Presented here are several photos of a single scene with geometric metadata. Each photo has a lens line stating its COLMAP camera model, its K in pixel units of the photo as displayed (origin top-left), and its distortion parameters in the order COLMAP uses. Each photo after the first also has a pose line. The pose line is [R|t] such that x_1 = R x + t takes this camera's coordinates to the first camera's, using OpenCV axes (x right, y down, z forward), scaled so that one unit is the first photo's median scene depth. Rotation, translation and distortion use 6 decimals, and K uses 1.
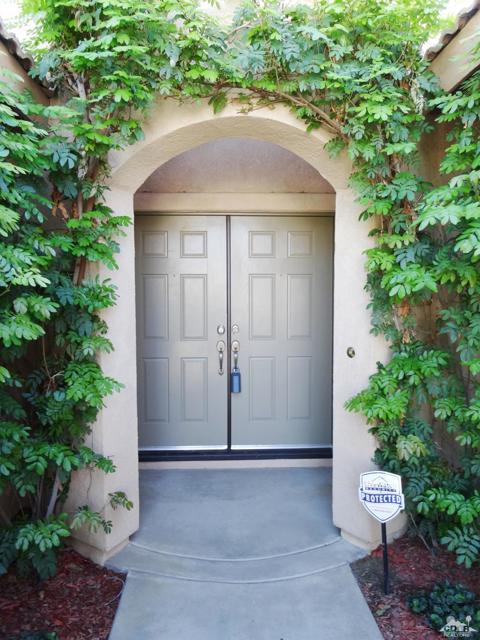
lens RADIAL K [[469.7, 0, 240.0], [0, 469.7, 320.0], [0, 0, 1]] dist [-0.014946, -0.003761]
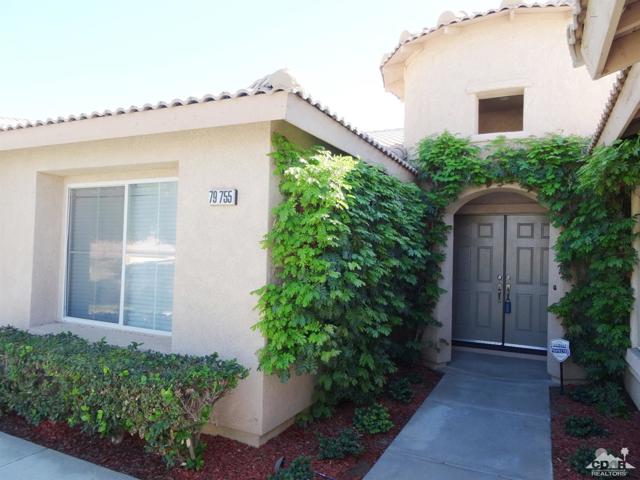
lens RADIAL K [[469.7, 0, 320.0], [0, 469.7, 240.0], [0, 0, 1]] dist [-0.014946, -0.003761]
pose [[0.881891, 0.014621, -0.471226, 0.309928], [-0.053500, 0.996166, -0.069216, 0.061932], [0.468408, 0.086251, 0.879292, -1.455347]]
